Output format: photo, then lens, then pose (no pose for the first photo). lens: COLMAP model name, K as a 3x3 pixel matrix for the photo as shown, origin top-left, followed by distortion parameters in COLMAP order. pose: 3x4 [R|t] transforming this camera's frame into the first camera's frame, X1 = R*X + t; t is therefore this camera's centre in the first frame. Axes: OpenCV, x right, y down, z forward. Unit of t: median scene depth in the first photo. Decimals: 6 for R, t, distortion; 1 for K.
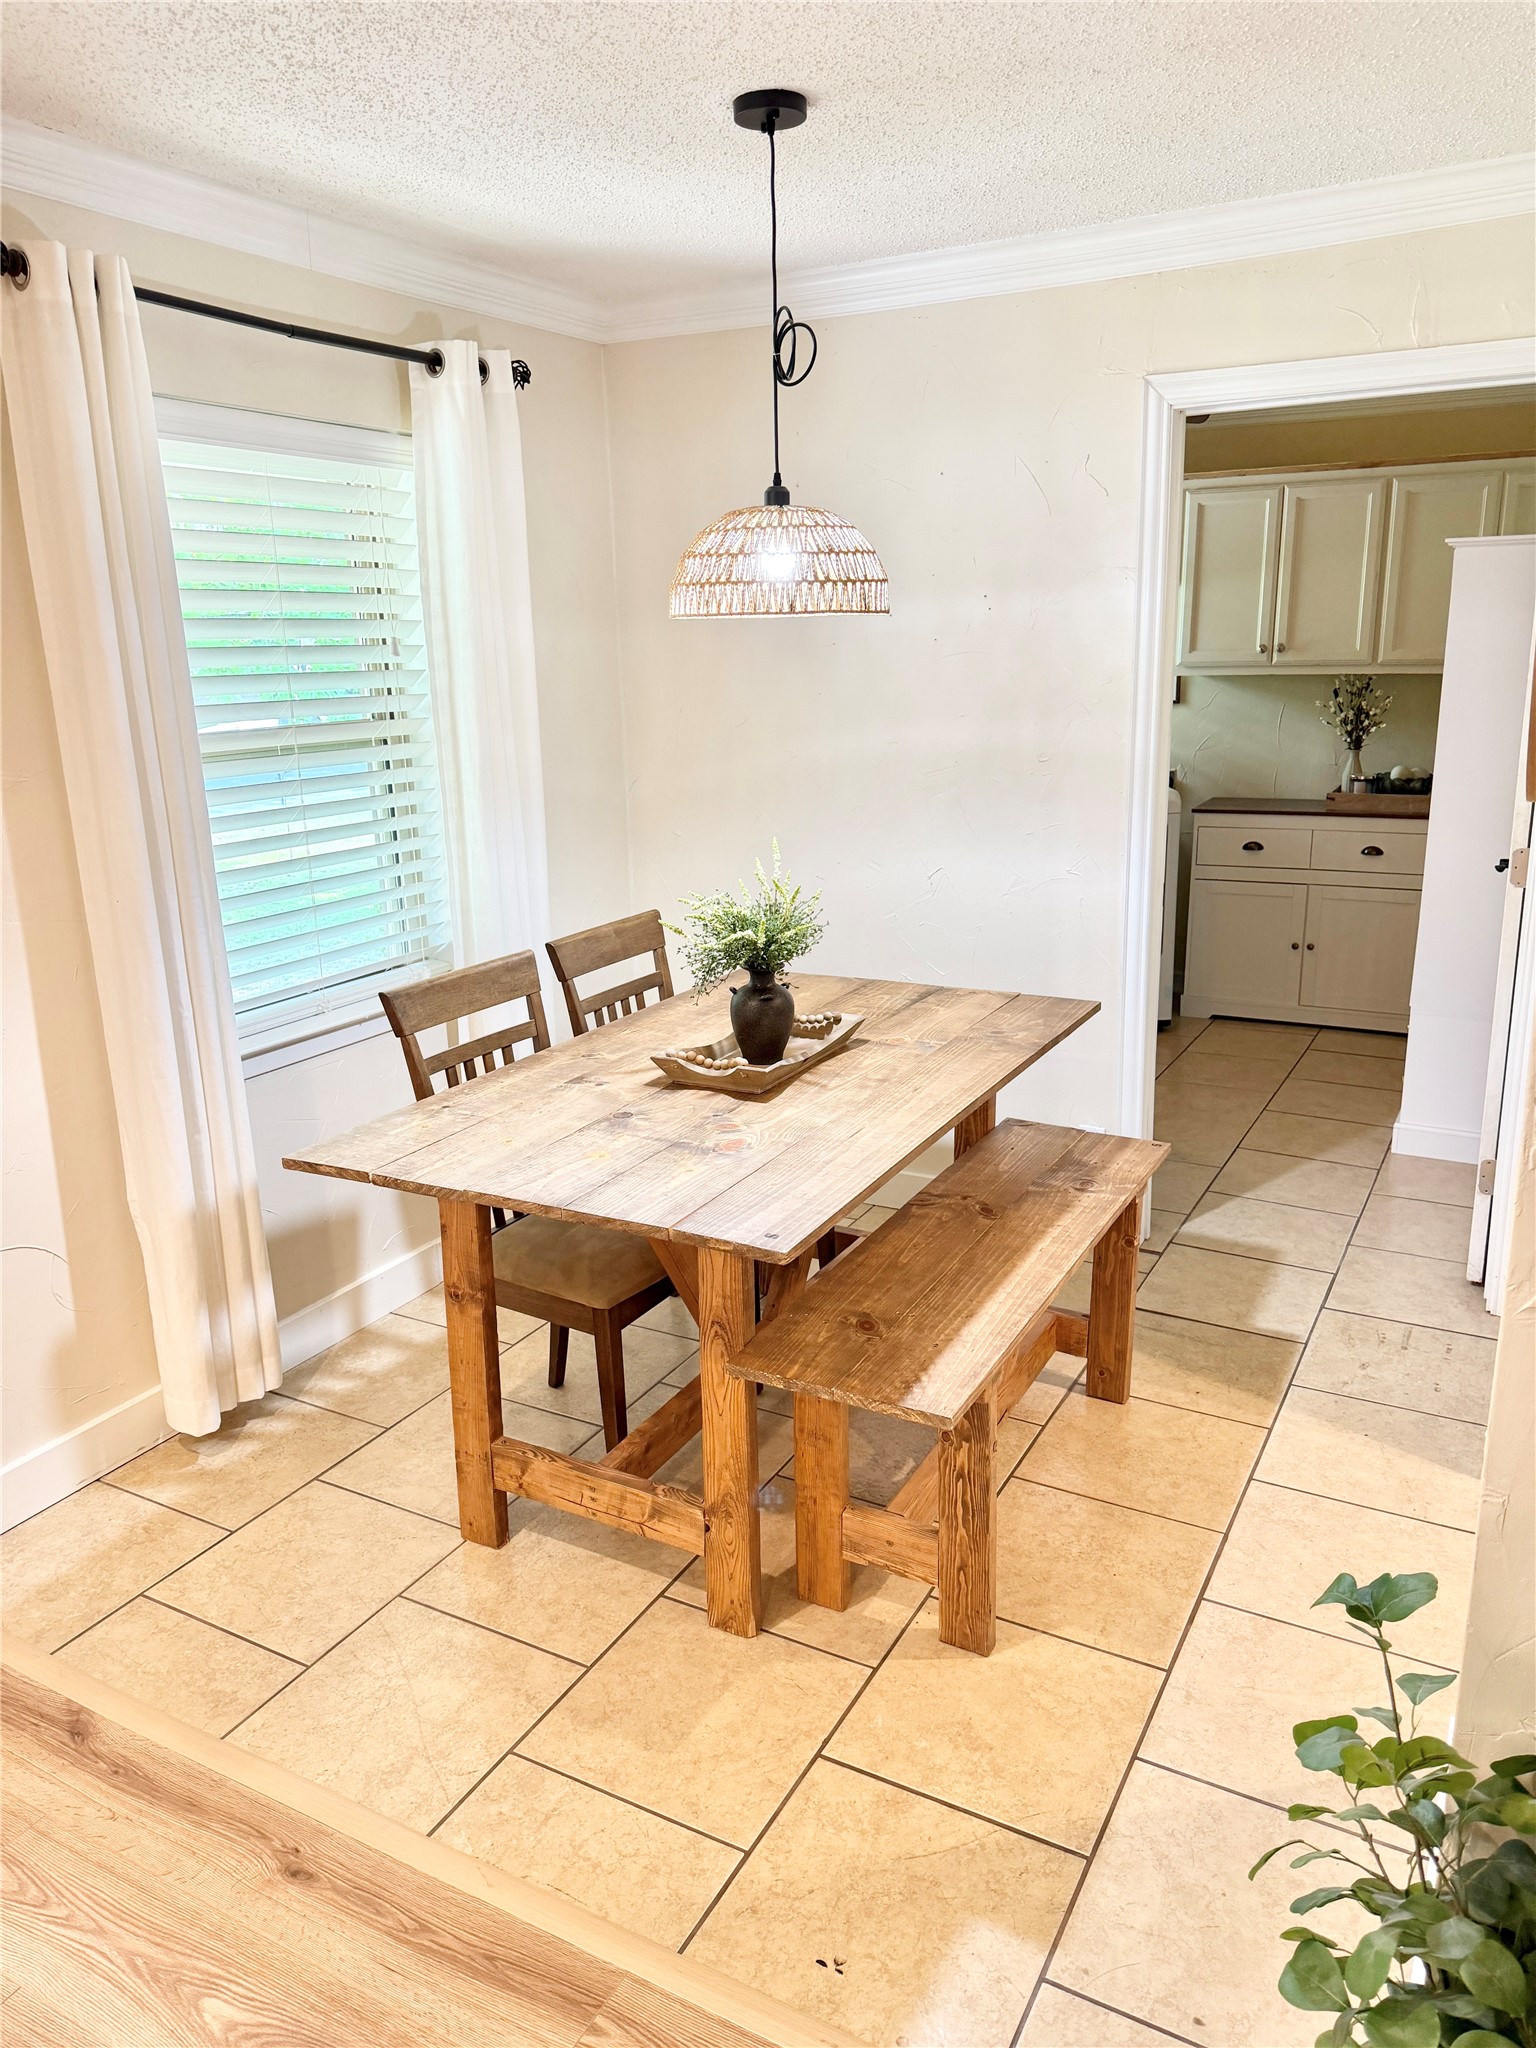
lens RADIAL K [[1446.4, 0, 770.8], [0, 1446.4, 1025.9], [0, 0, 1]] dist [0.062442, -0.085246]
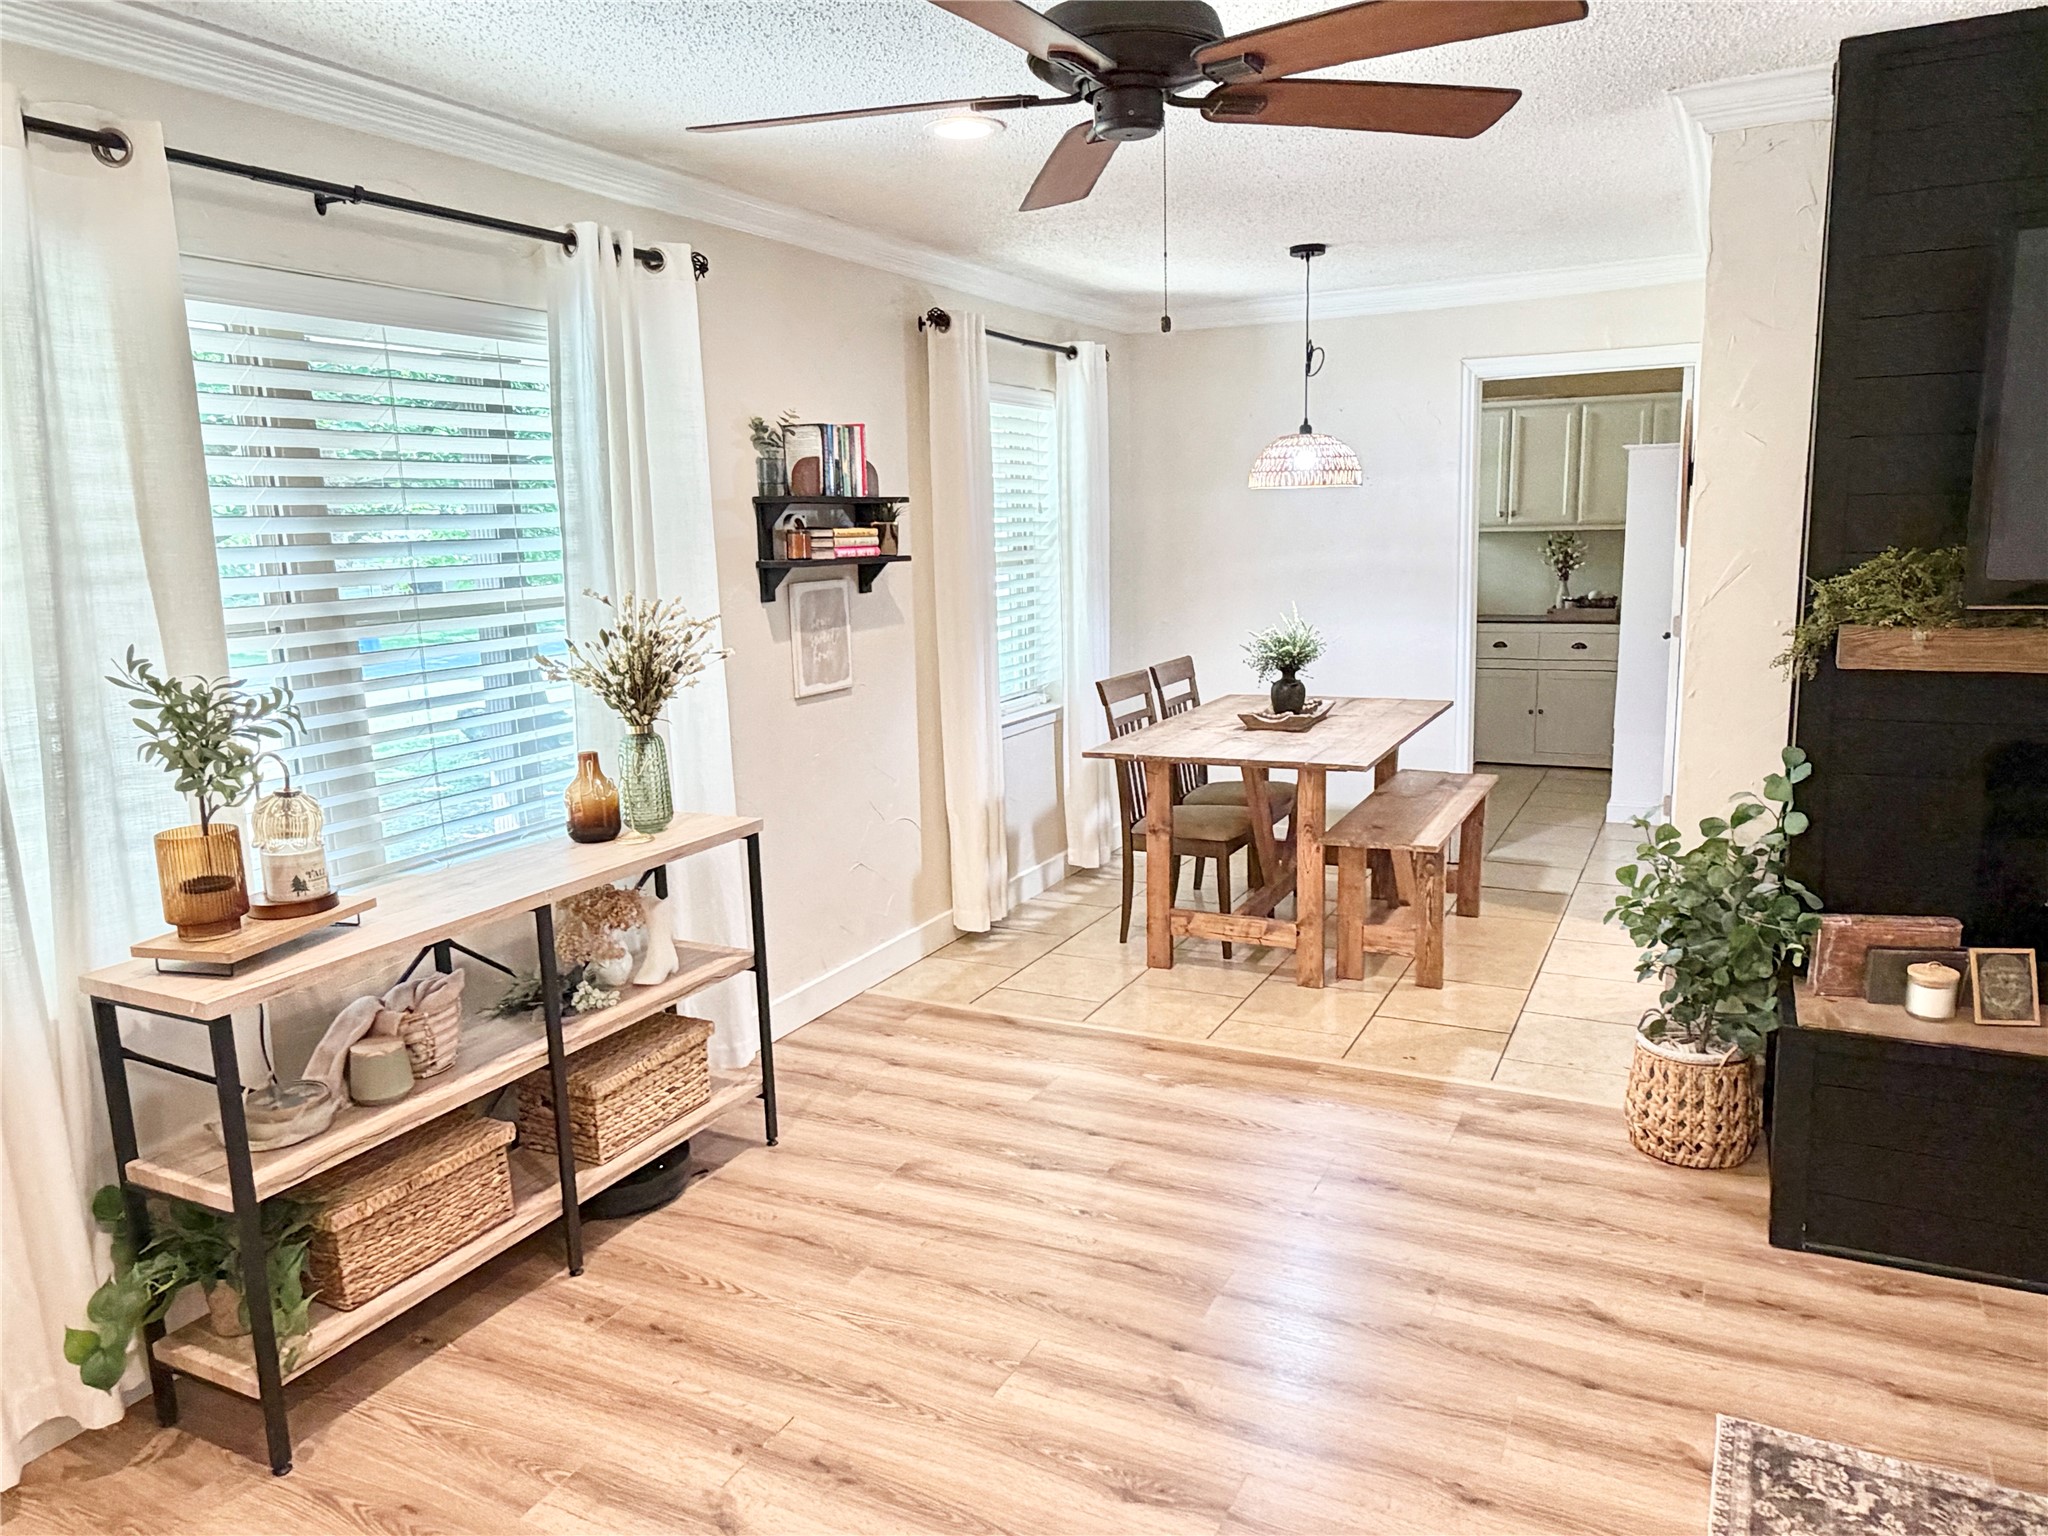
lens RADIAL K [[1371.7, 0, 1029.0], [0, 1371.7, 775.2], [0, 0, 1]] dist [-0.002535, 0.000406]
pose [[0.999420, -0.010049, 0.032541, -0.368397], [0.012503, 0.997022, -0.076094, 0.207849], [-0.031679, 0.076456, 0.996570, -0.690900]]
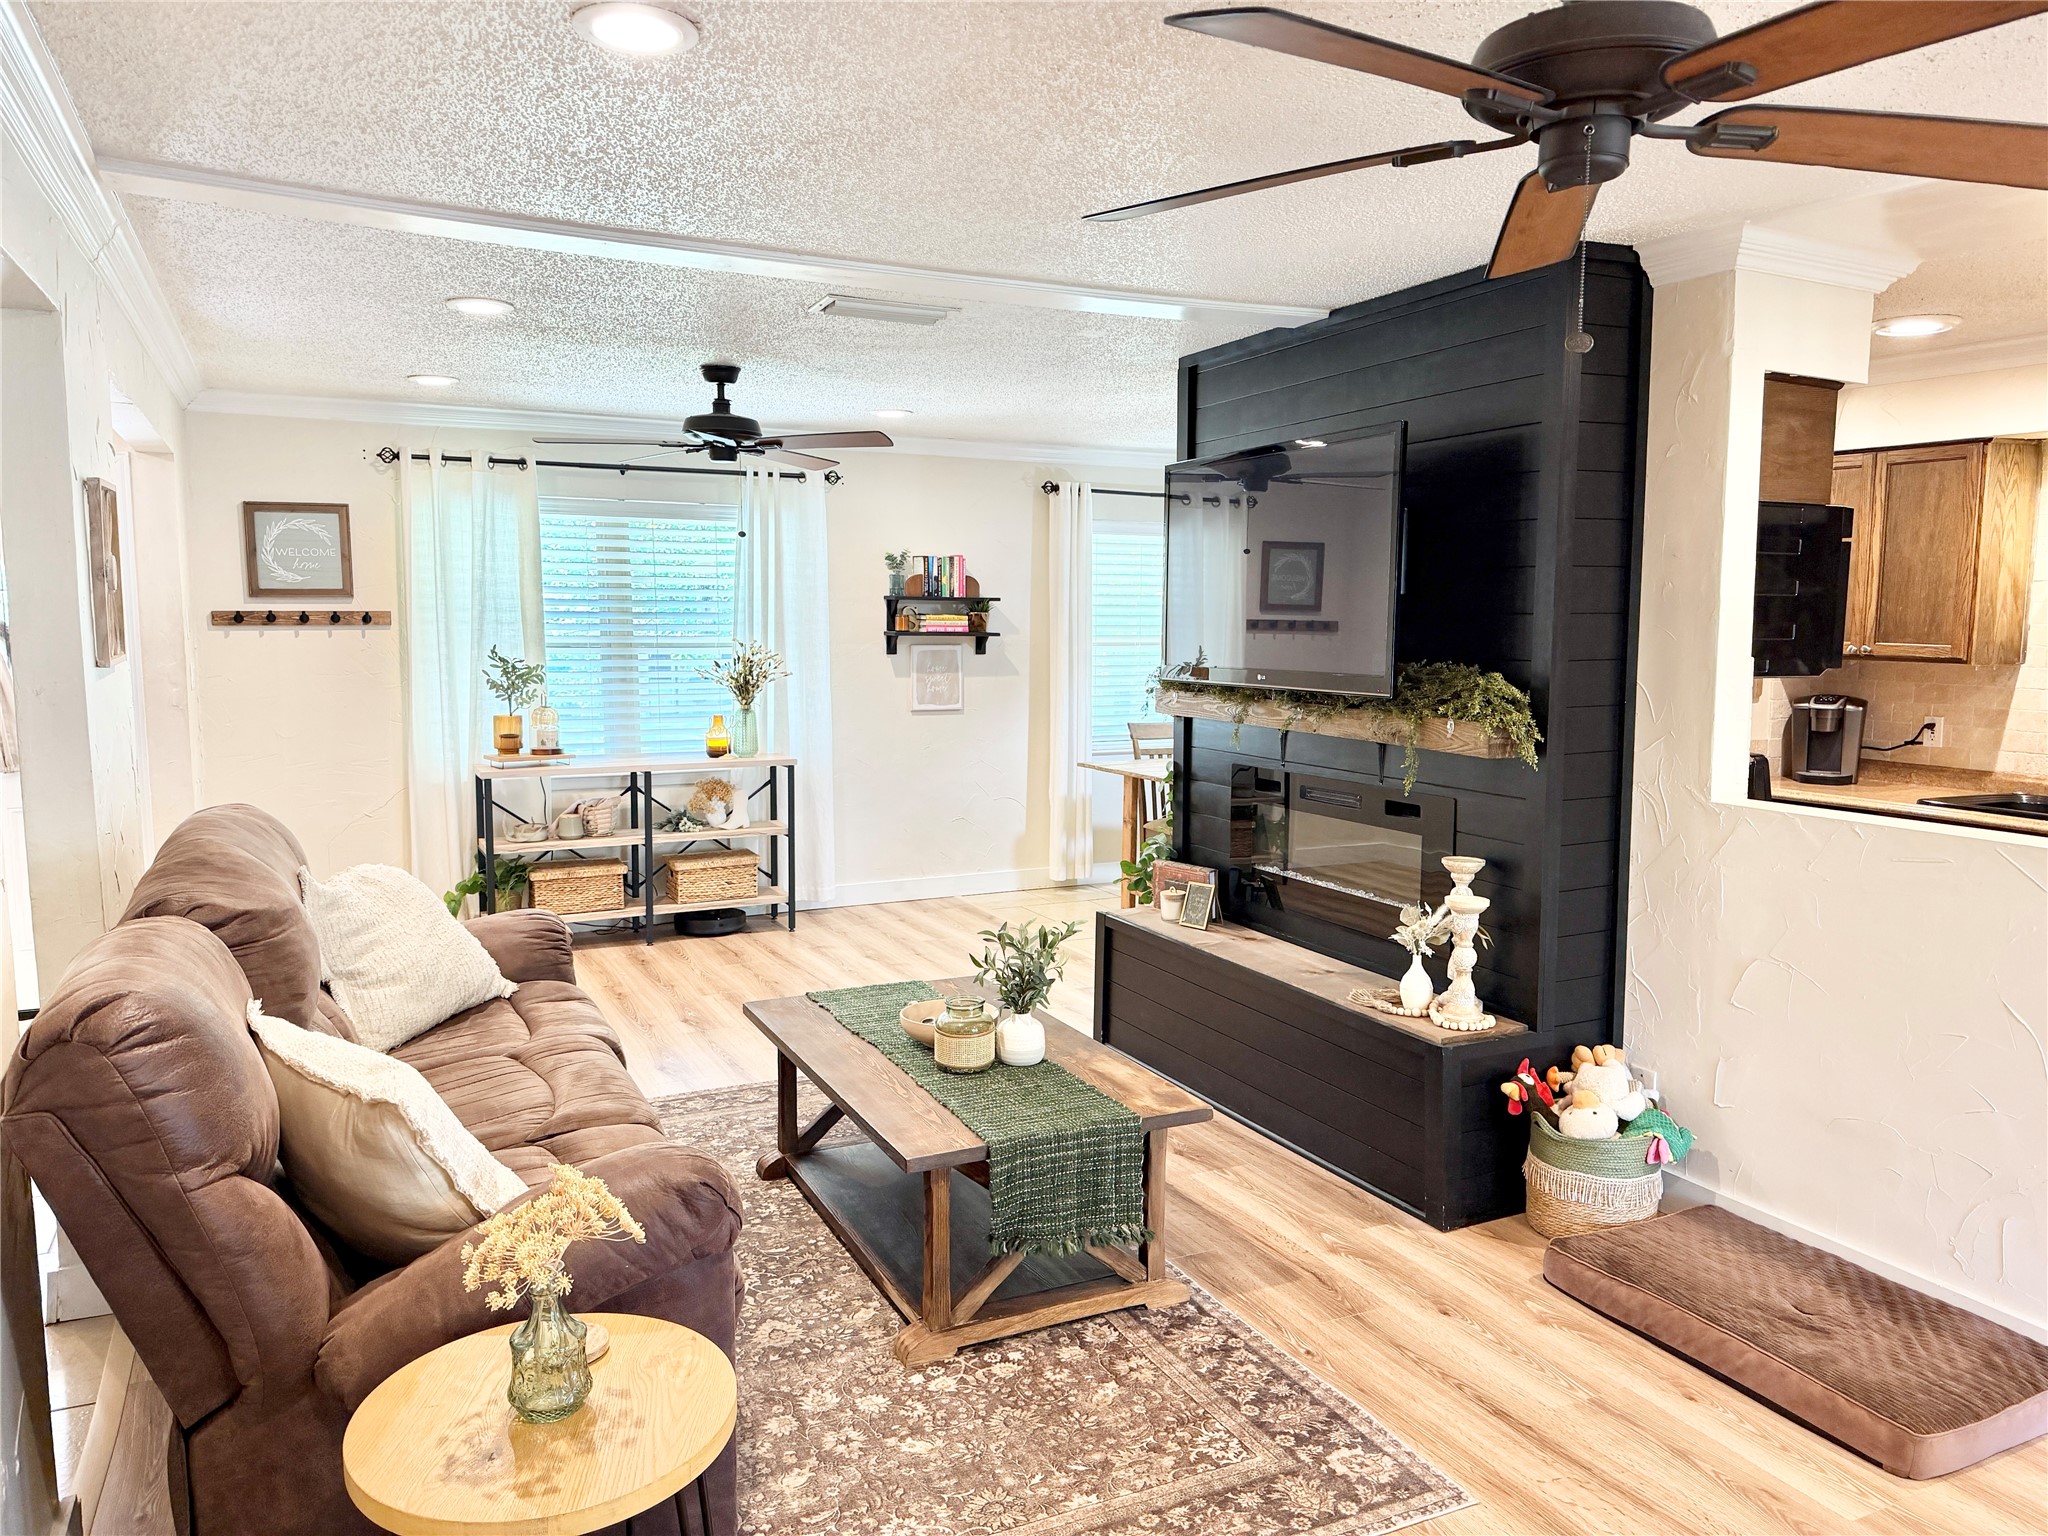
lens RADIAL K [[1446.4, 0, 1016.7], [0, 1446.4, 757.4], [0, 0, 1]] dist [0.062442, -0.085246]
pose [[0.816205, 0.087830, -0.571047, 1.032844], [-0.174054, 0.979840, -0.098073, 0.315818], [0.550921, 0.179441, 0.815038, -1.245447]]
